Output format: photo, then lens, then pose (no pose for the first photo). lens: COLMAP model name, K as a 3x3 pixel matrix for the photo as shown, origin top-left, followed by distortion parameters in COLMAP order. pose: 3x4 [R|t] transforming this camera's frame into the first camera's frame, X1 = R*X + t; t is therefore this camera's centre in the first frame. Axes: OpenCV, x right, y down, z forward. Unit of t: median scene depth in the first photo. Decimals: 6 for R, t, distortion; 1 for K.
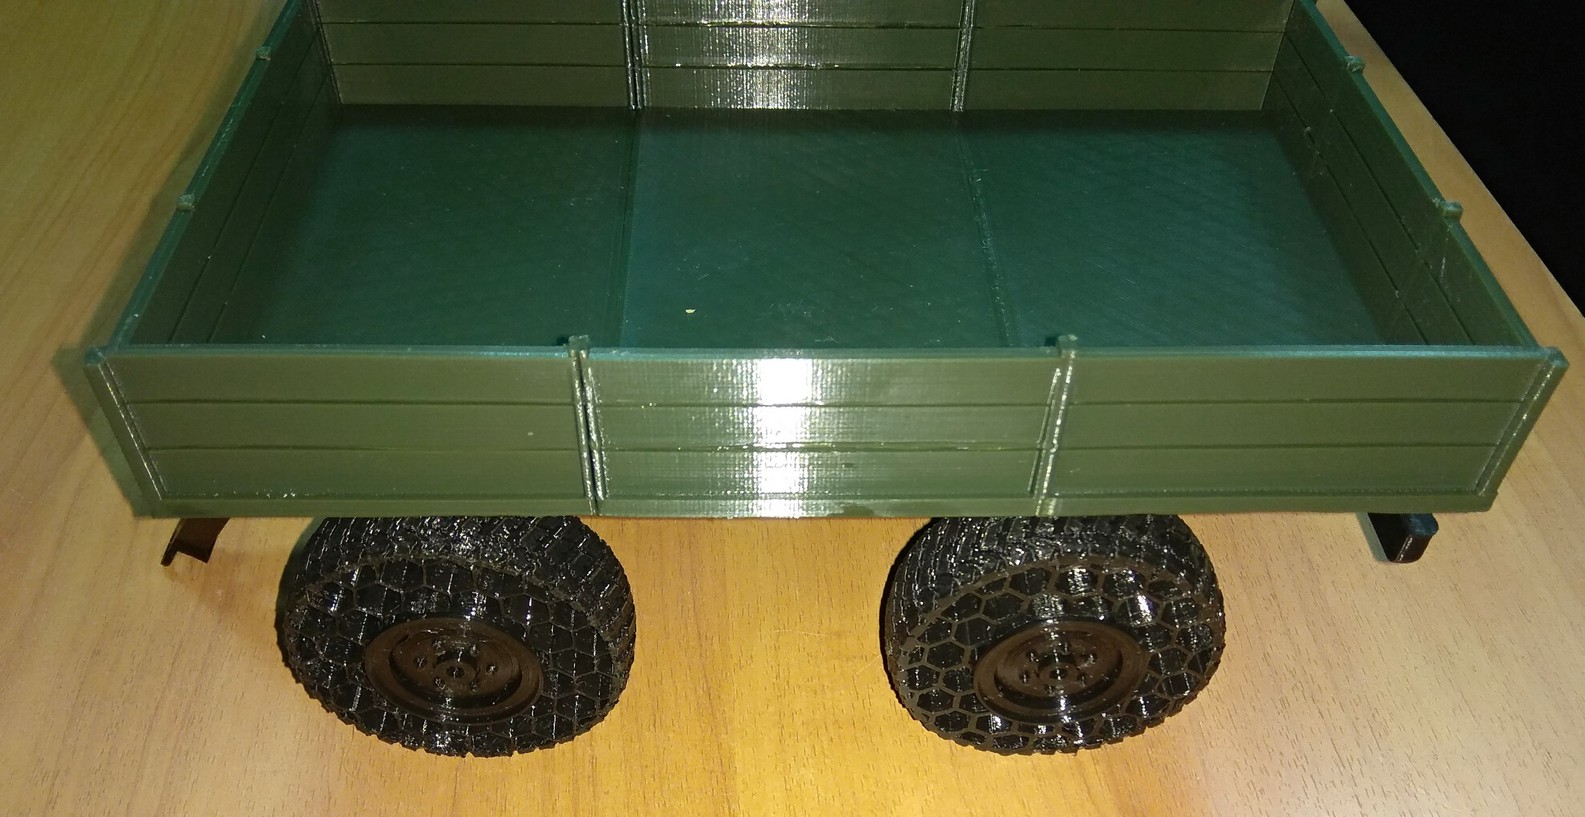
lens RADIAL K [[1301.4, 0, 794.0], [0, 1301.4, 414.3], [0, 0, 1]] dist [0.094937, 0.006984]
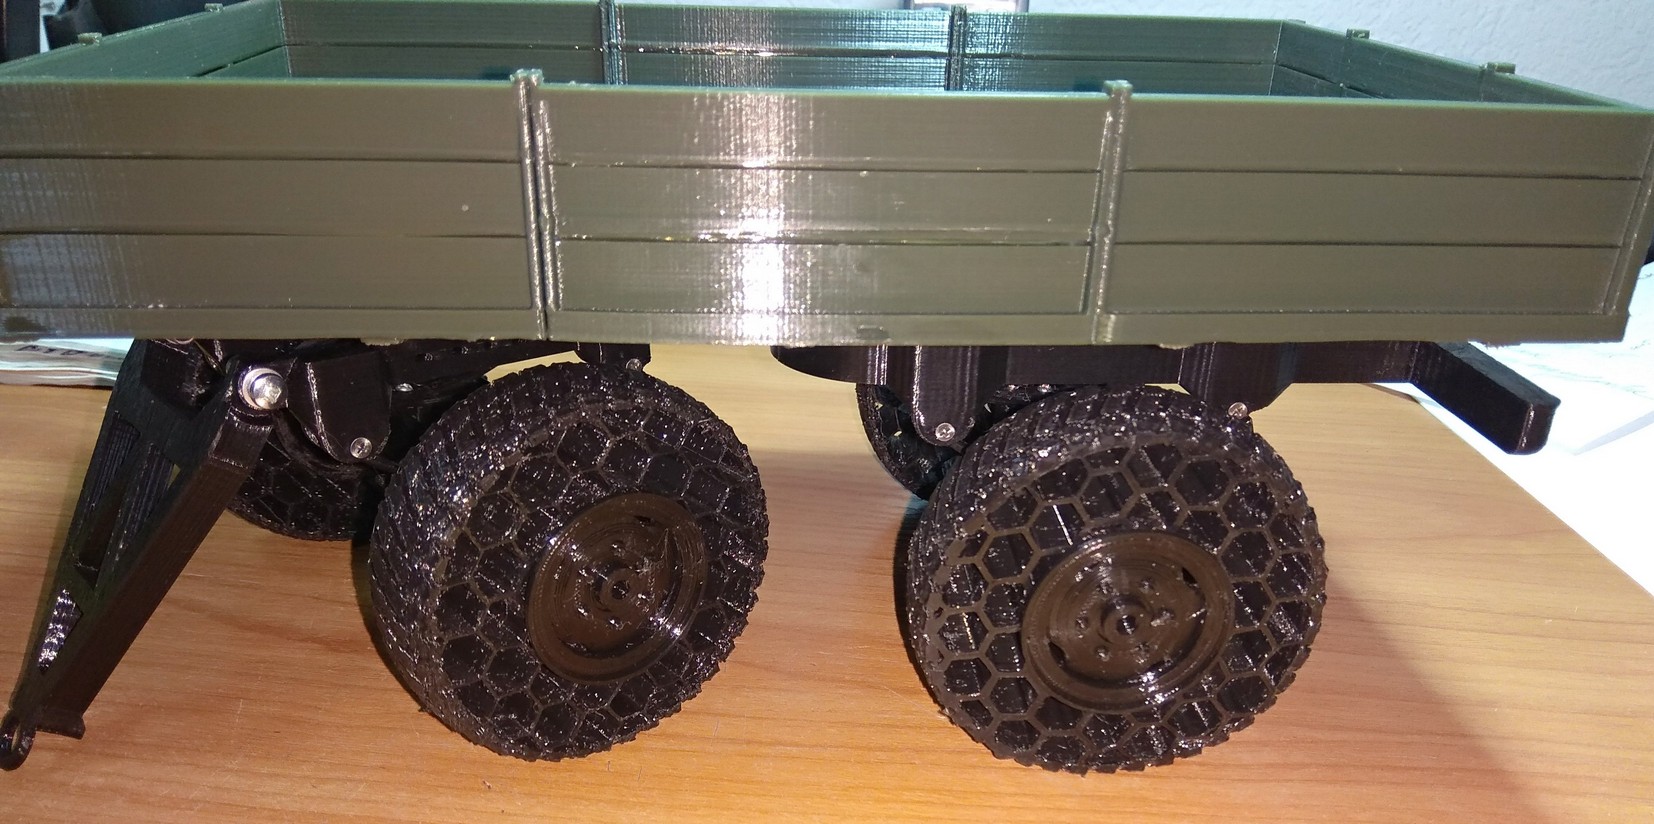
lens RADIAL K [[1180.0, 0, 818.6], [0, 1180.0, 404.6], [0, 0, 1]] dist [0.032547, -0.001026]
pose [[0.999423, -0.009170, 0.032697, -0.008752], [0.019487, 0.943404, -0.331072, 0.360436], [-0.027811, 0.331518, 0.943039, 0.330295]]
